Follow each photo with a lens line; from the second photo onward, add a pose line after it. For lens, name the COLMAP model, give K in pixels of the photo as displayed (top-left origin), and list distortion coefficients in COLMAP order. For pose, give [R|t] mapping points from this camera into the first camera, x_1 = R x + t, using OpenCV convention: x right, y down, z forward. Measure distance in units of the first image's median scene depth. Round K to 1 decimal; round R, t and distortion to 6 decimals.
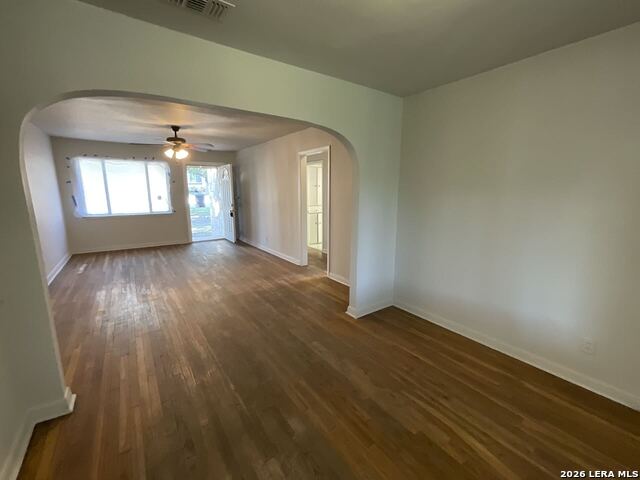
lens RADIAL K [[280.2, 0, 320.0], [0, 280.2, 240.0], [0, 0, 1]] dist [-0.004658, 0.005184]
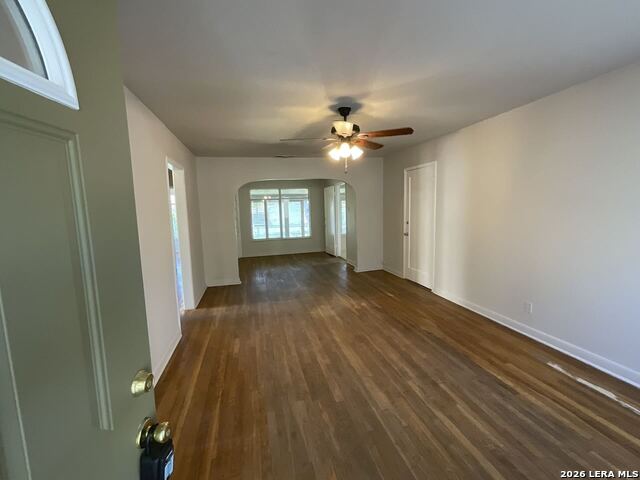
lens RADIAL K [[280.2, 0, 317.3], [0, 280.2, 238.0], [0, 0, 1]] dist [-0.000547, -0.000035]
pose [[-0.930598, -0.011184, 0.365871, -0.518275], [0.095674, 0.957355, 0.272613, -0.229039], [-0.353317, 0.288698, -0.889843, 1.237674]]
